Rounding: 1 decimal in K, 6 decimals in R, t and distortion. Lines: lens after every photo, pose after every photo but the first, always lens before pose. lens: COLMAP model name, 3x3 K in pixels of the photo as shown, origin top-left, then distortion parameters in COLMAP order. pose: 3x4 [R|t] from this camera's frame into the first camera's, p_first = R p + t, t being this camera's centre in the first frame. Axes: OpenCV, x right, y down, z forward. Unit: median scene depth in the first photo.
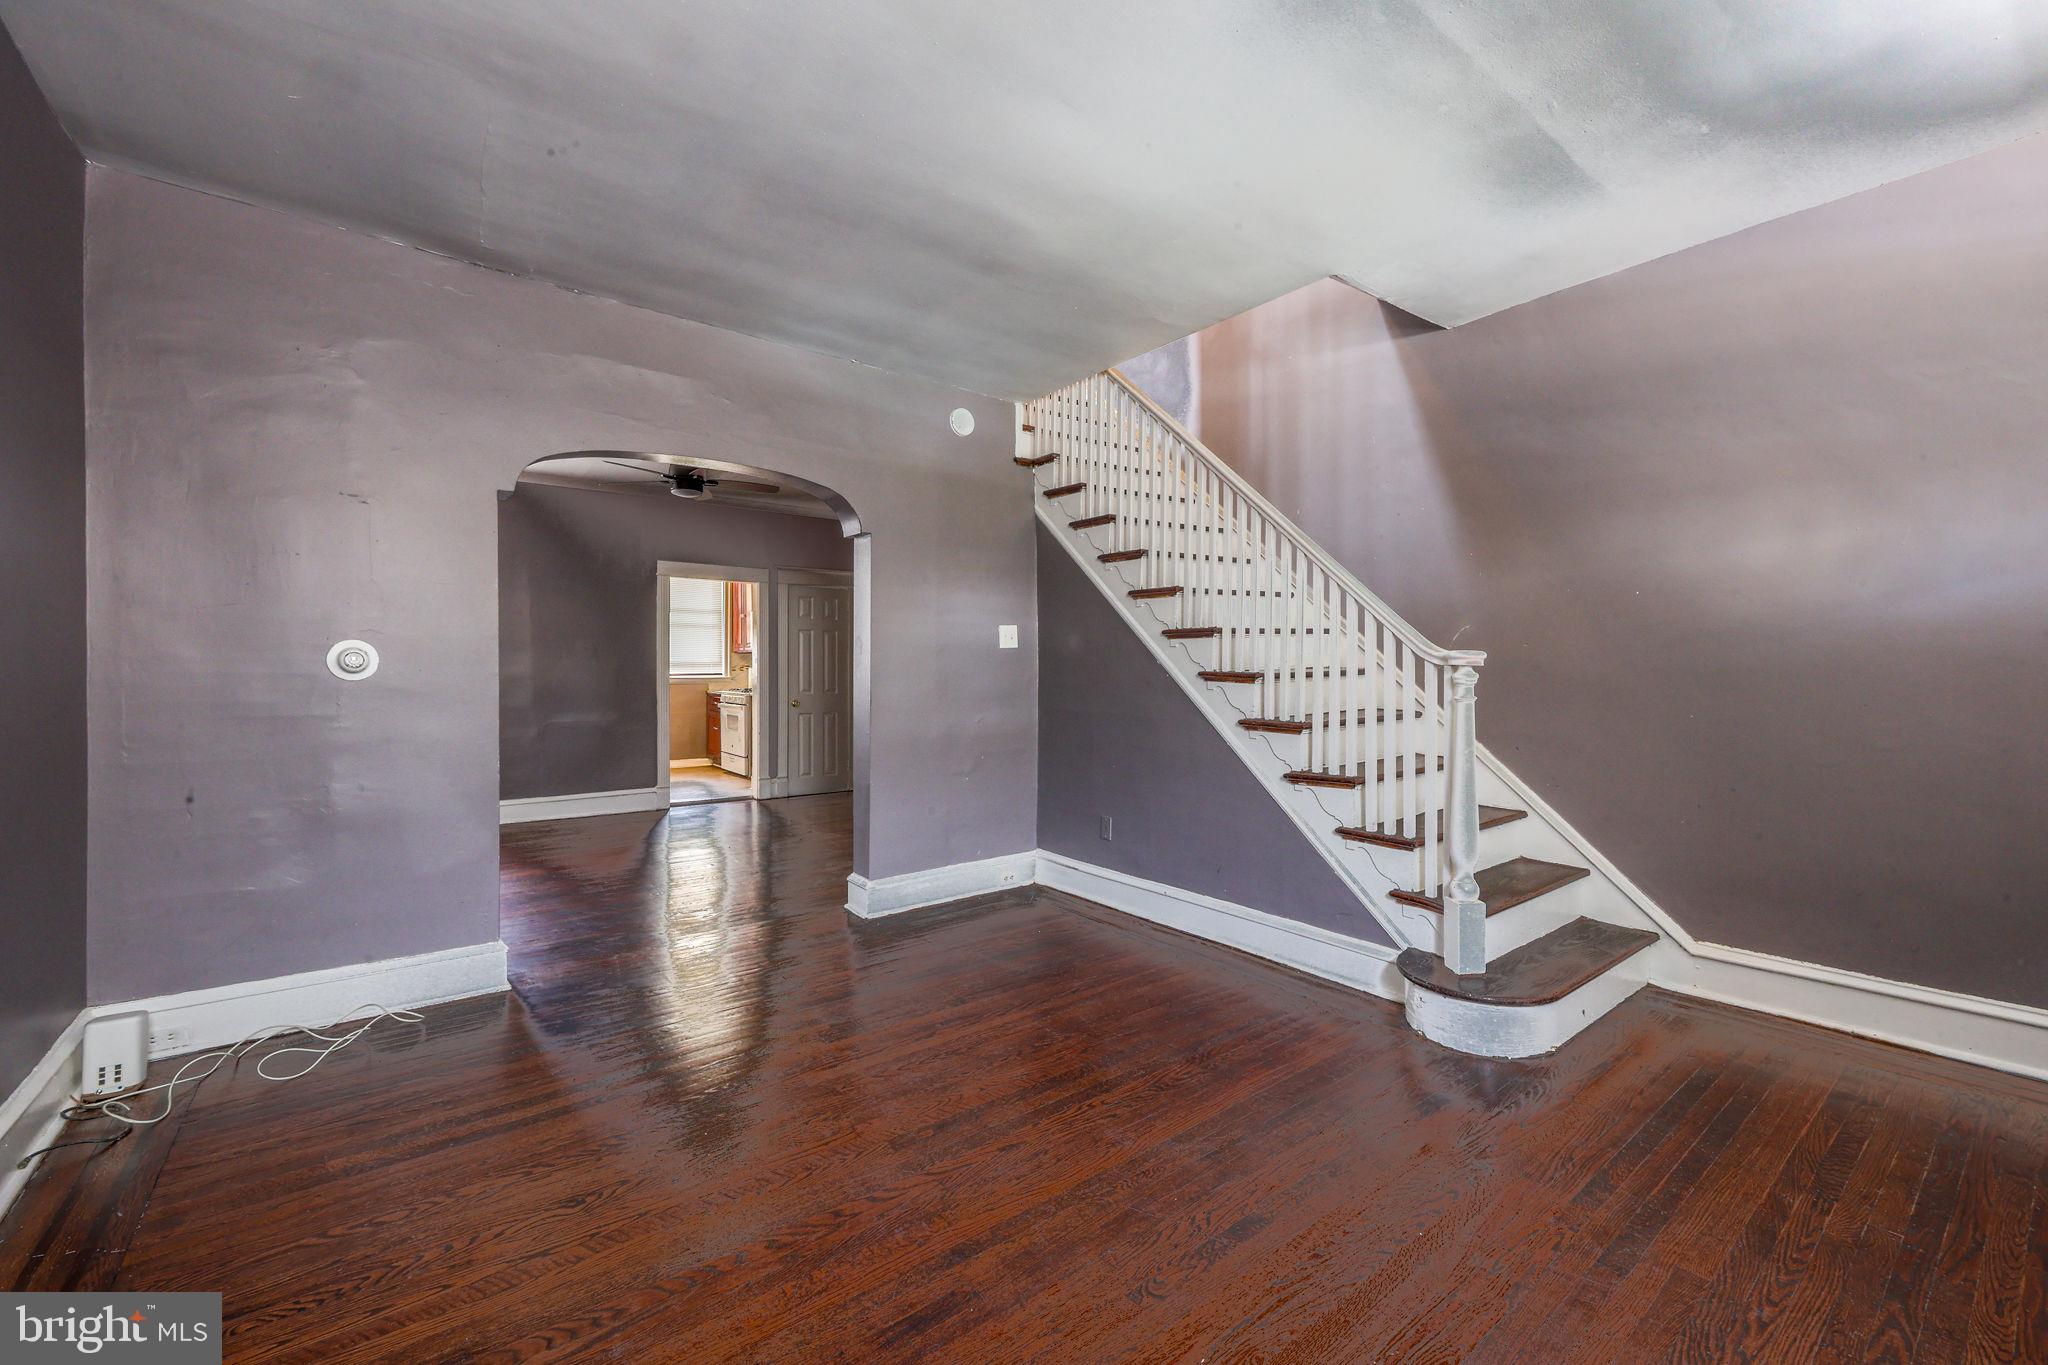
lens RADIAL K [[815.1, 0, 1021.3], [0, 815.1, 672.2], [0, 0, 1]] dist [-0.000612, -0.000083]
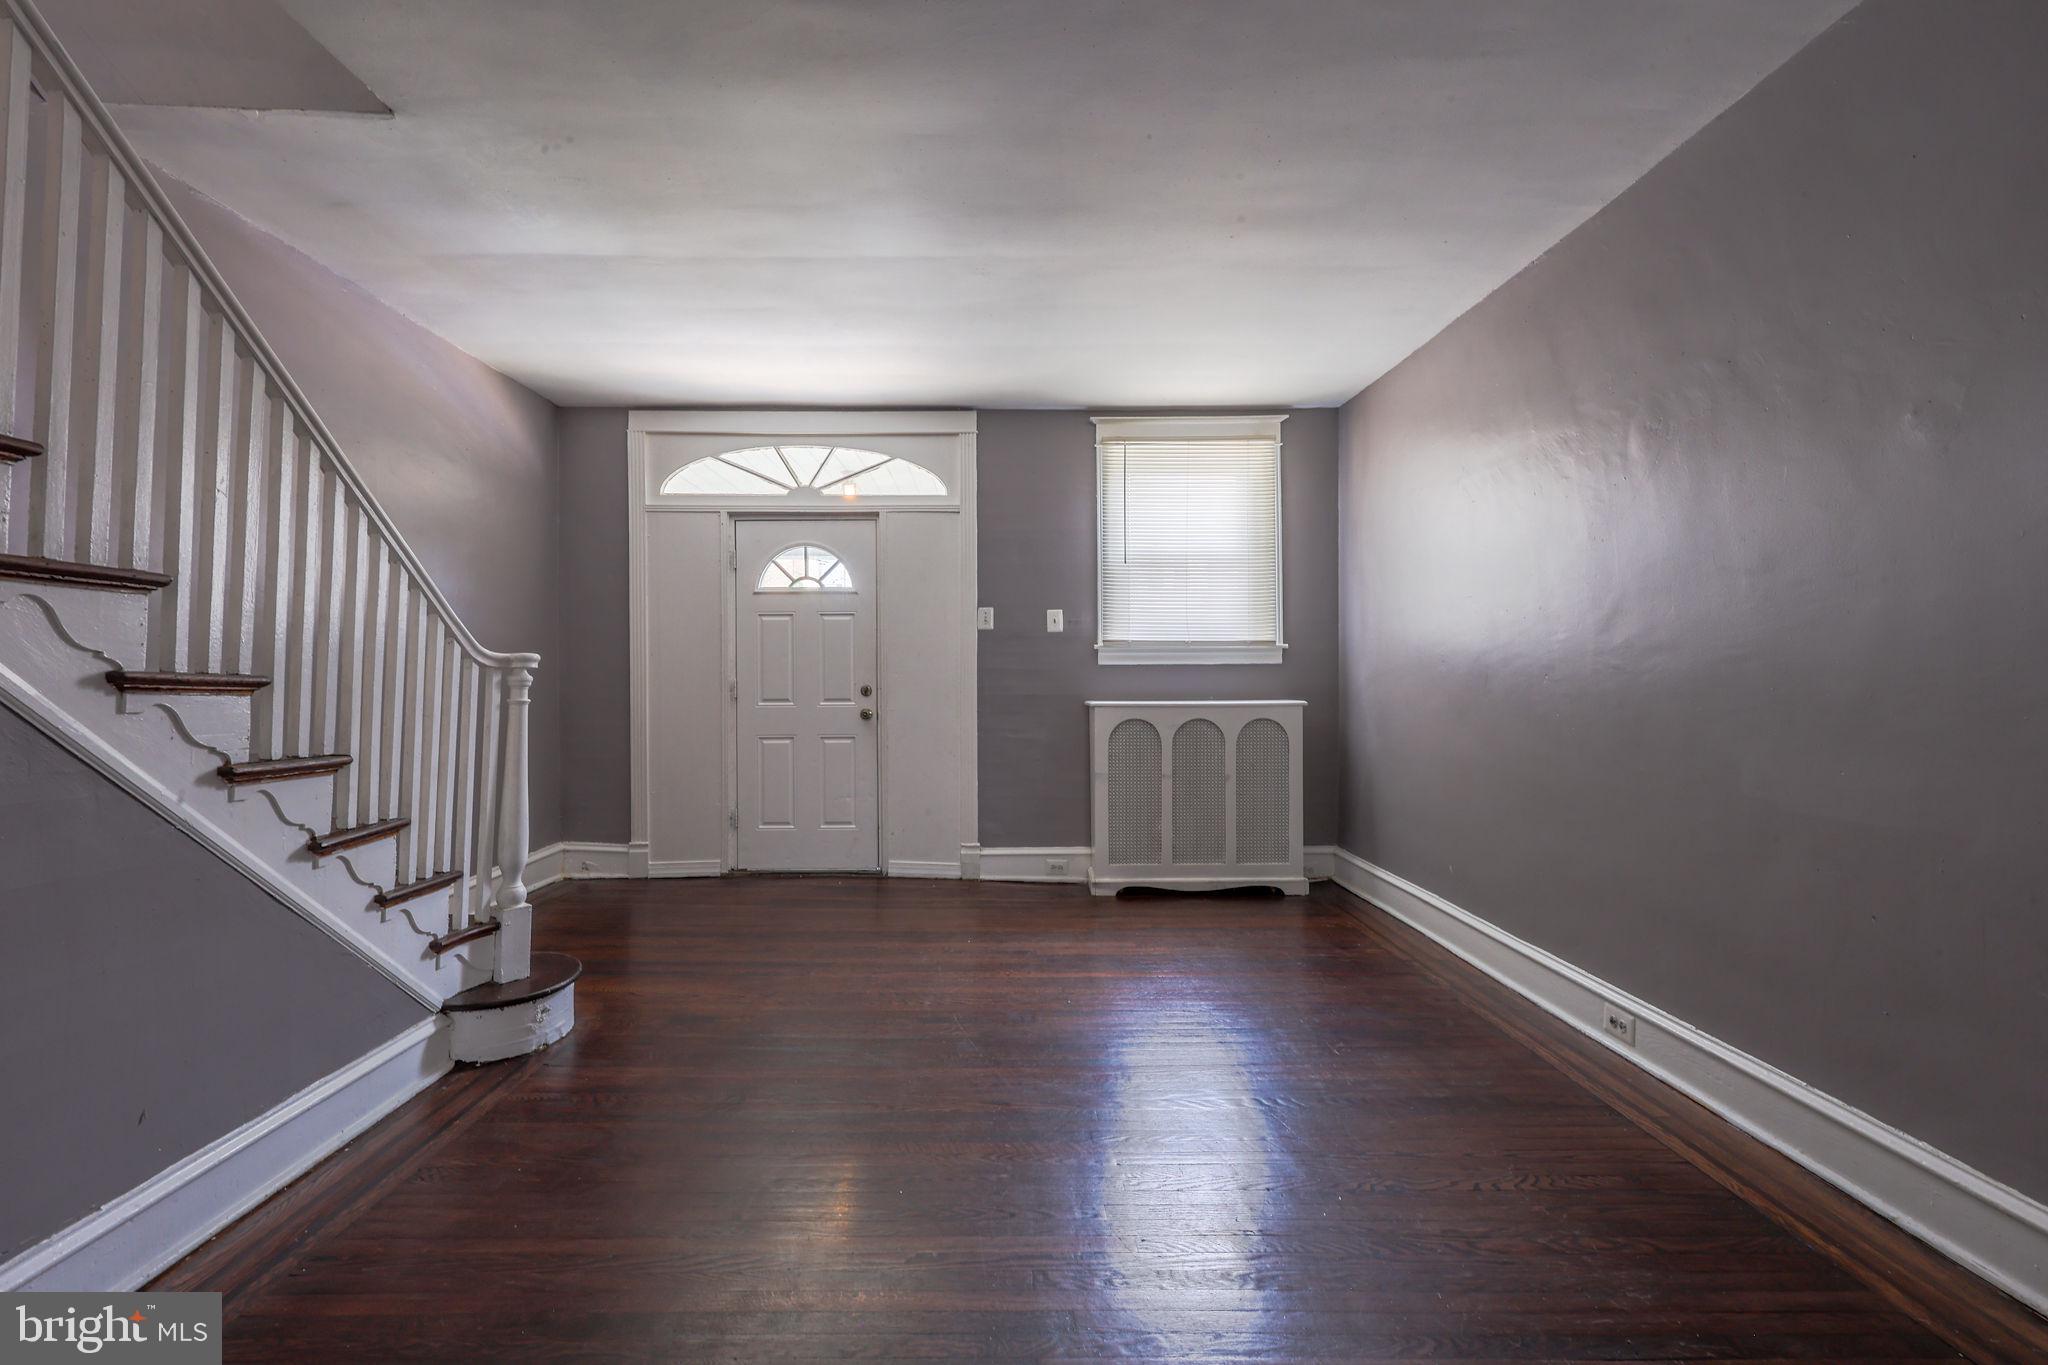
lens RADIAL K [[815.1, 0, 1021.3], [0, 815.1, 672.2], [0, 0, 1]] dist [-0.000612, -0.000083]
pose [[-0.797839, 0.008967, 0.602803, -0.492365], [0.009394, 0.999953, -0.002441, 0.005474], [-0.602797, 0.003715, -0.797886, 1.273110]]
